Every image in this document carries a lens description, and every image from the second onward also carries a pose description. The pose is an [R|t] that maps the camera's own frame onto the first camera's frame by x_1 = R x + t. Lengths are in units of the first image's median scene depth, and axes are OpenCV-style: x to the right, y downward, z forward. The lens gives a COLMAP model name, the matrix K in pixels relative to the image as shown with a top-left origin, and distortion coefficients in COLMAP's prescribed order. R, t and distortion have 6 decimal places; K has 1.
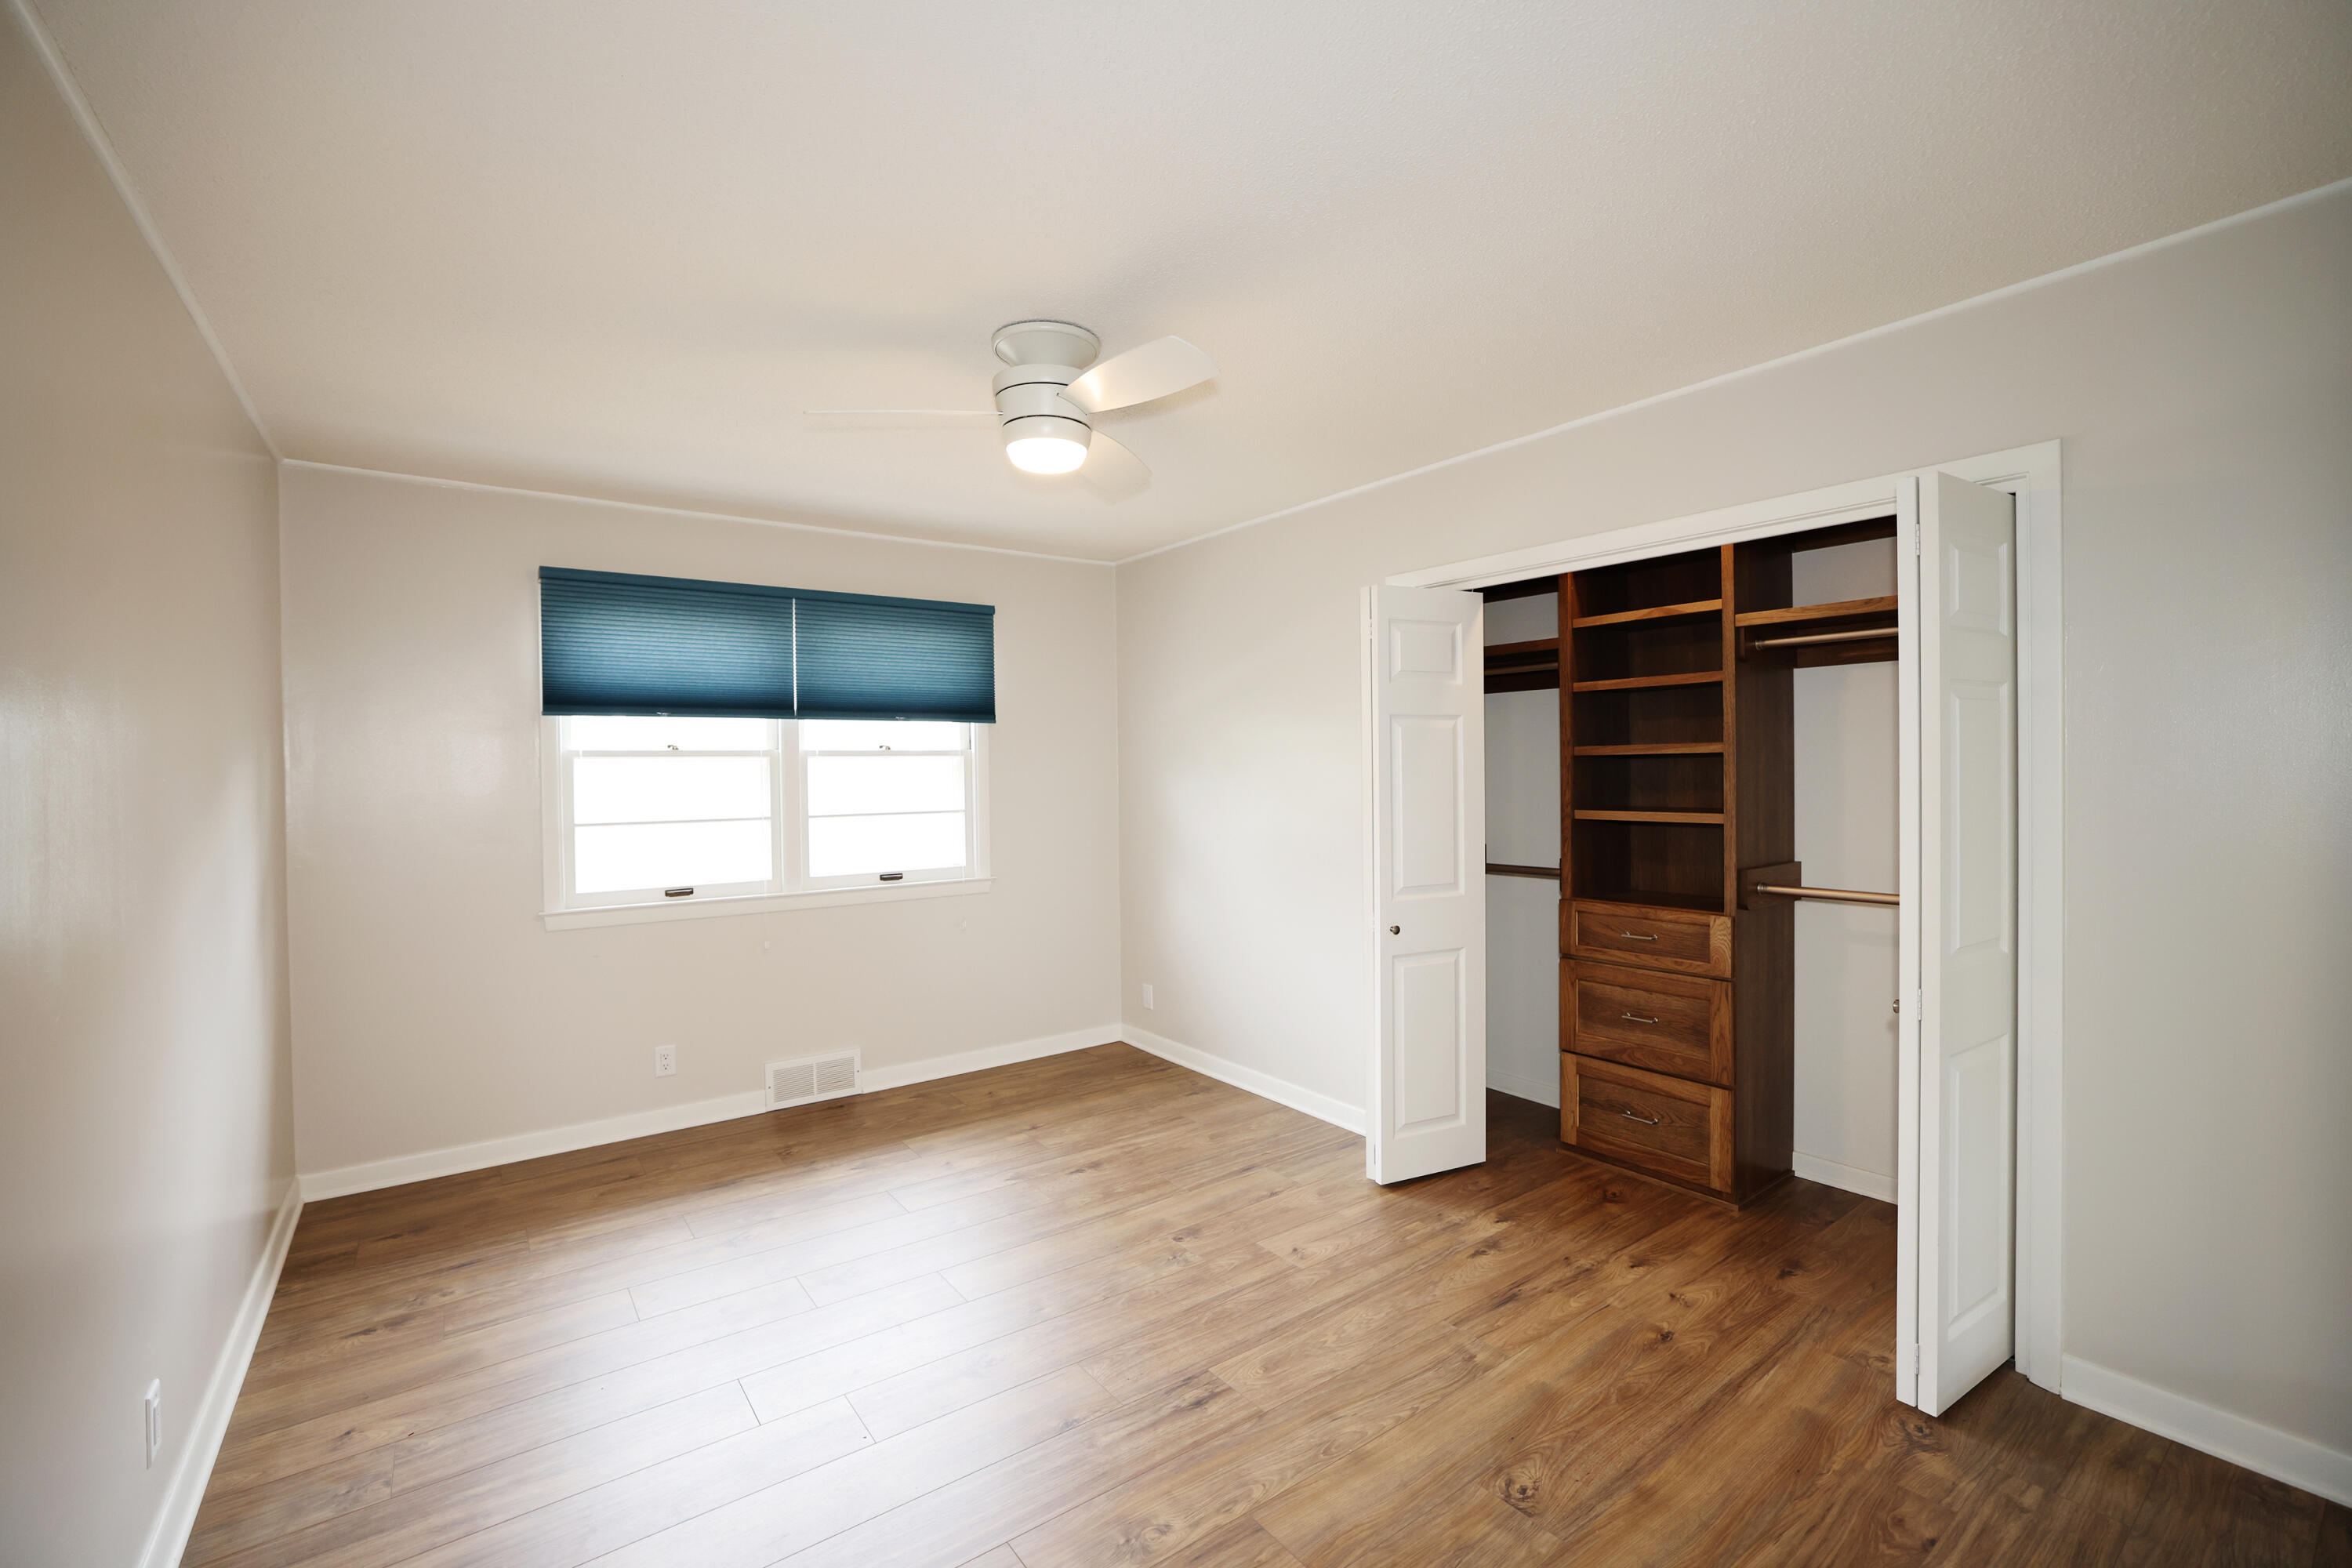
lens RADIAL K [[981.4, 0, 1167.1], [0, 981.4, 793.0], [0, 0, 1]] dist [0.002163, 0.000257]
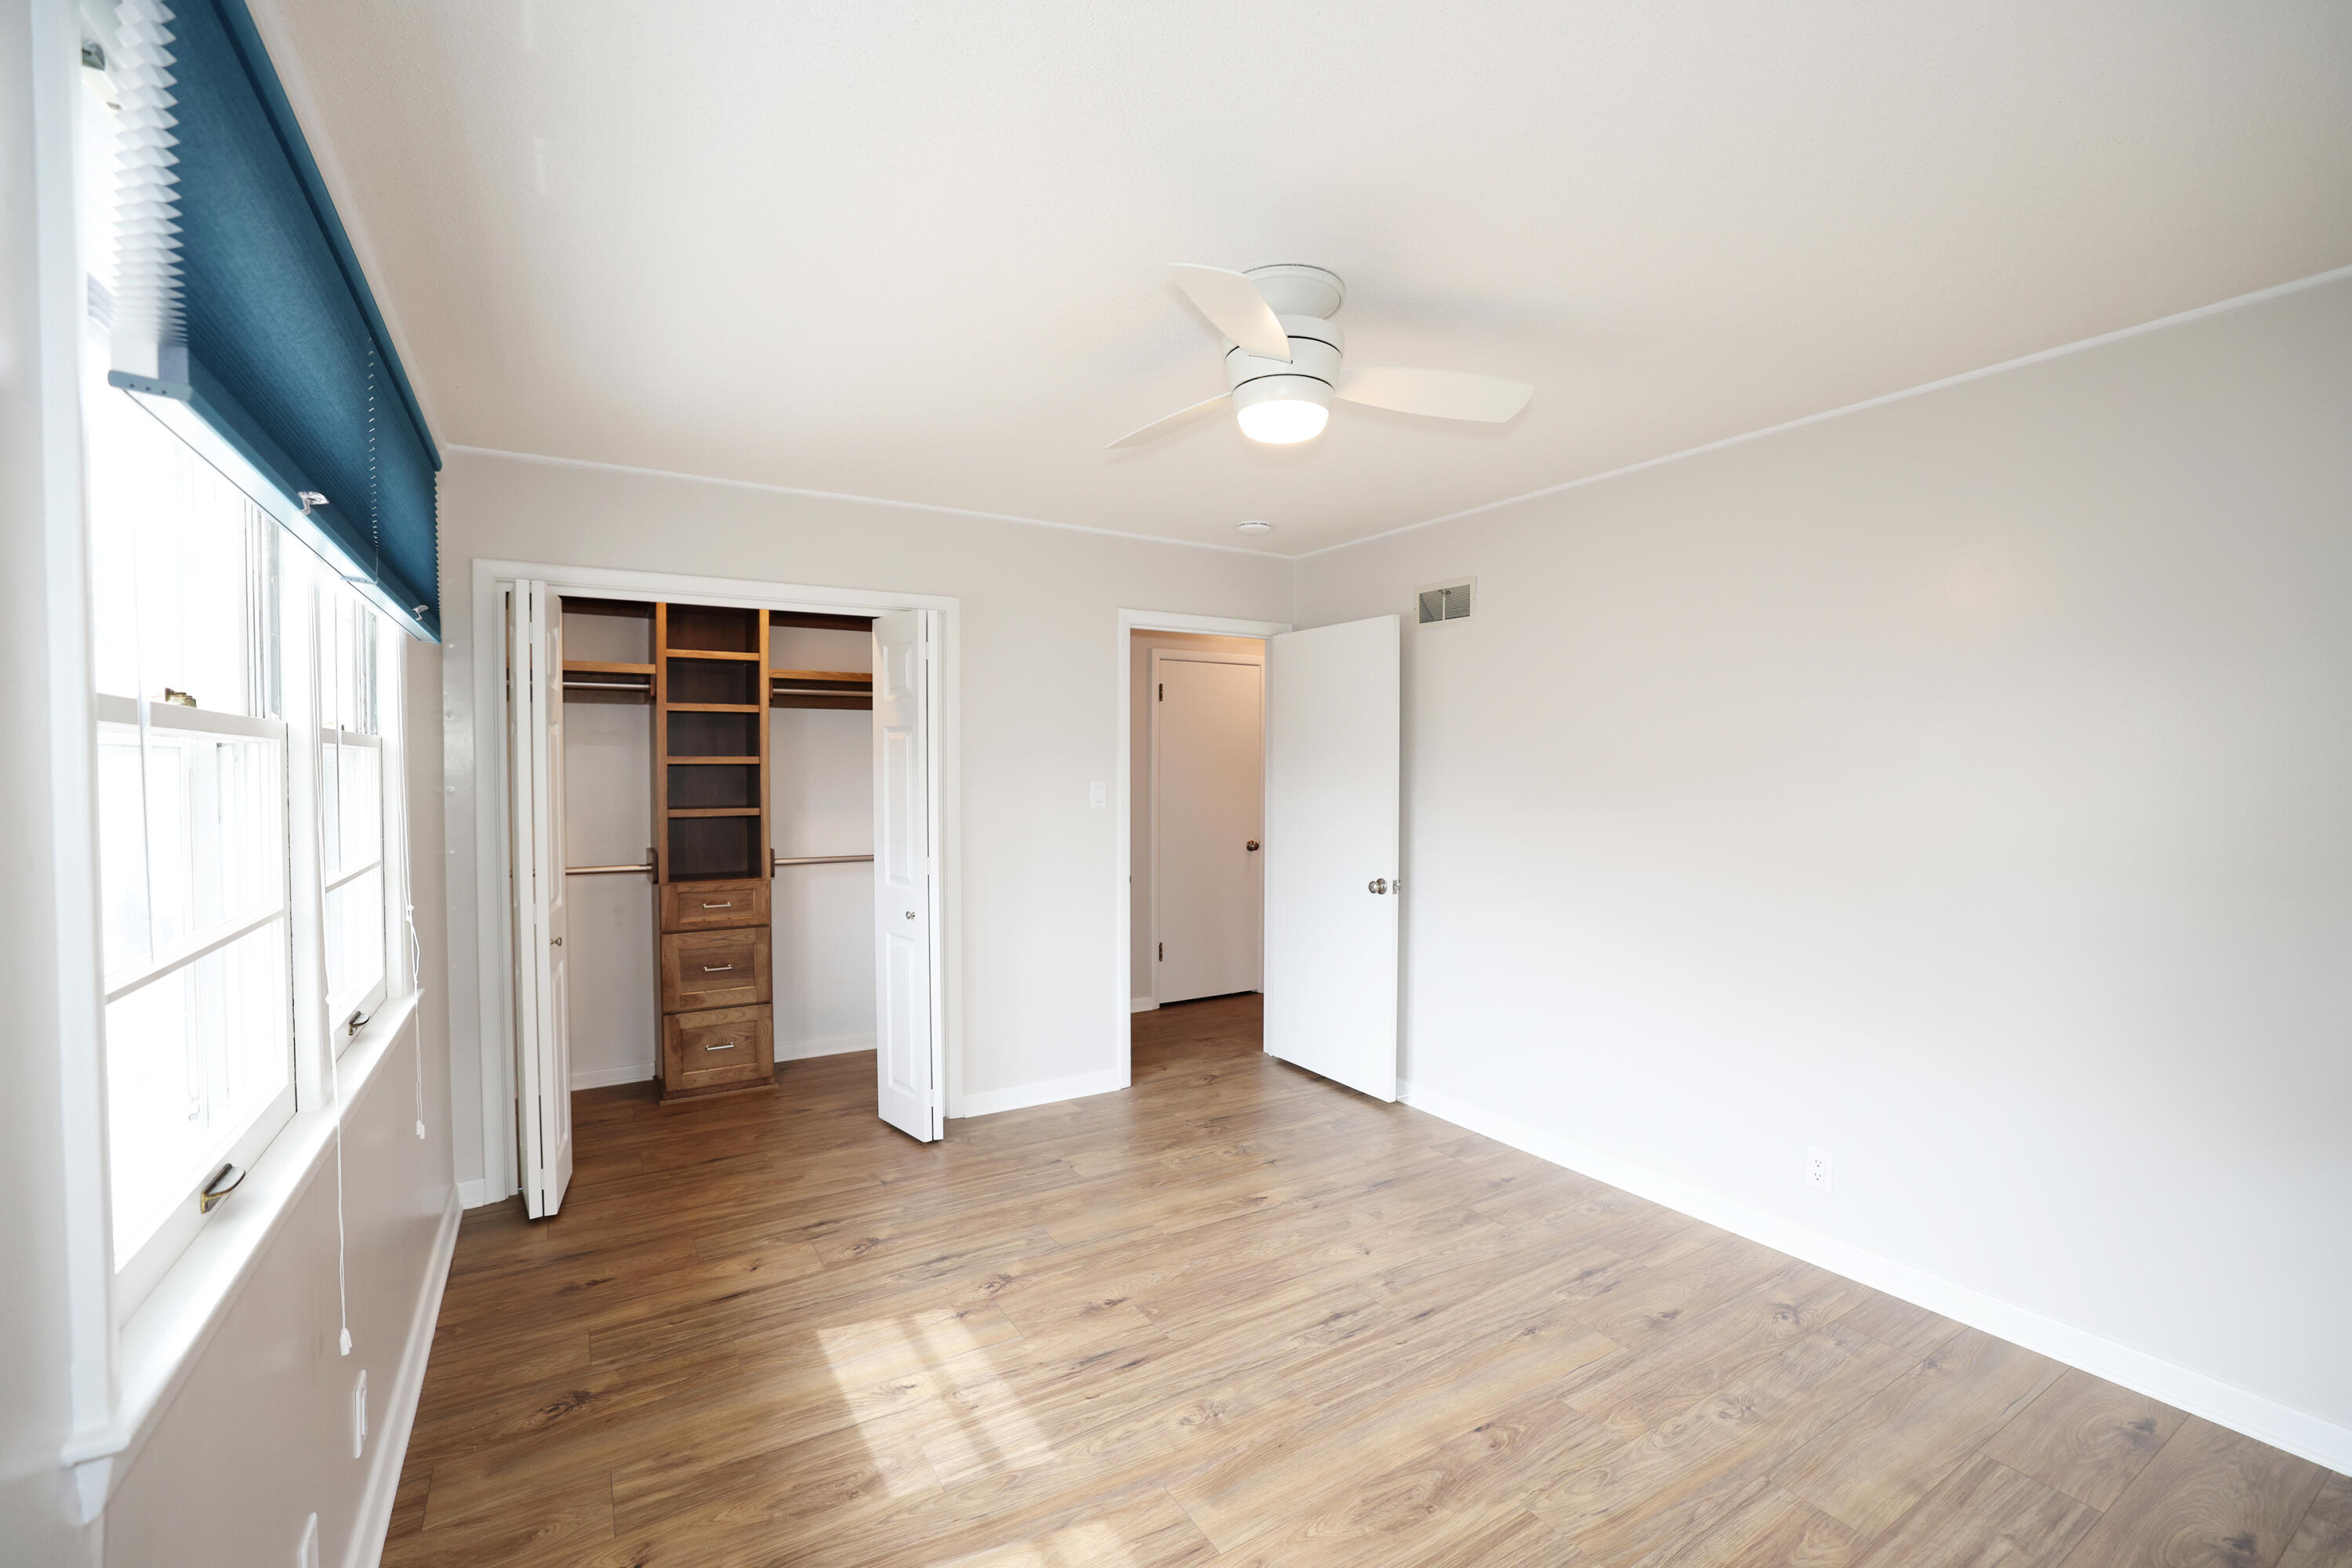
lens RADIAL K [[981.4, 0, 1167.1], [0, 981.4, 793.0], [0, 0, 1]] dist [0.002163, 0.000257]
pose [[0.071092, -0.015637, 0.997347, -0.691886], [0.007582, 0.999857, 0.015136, -0.020520], [-0.997441, 0.006486, 0.071200, 0.338380]]
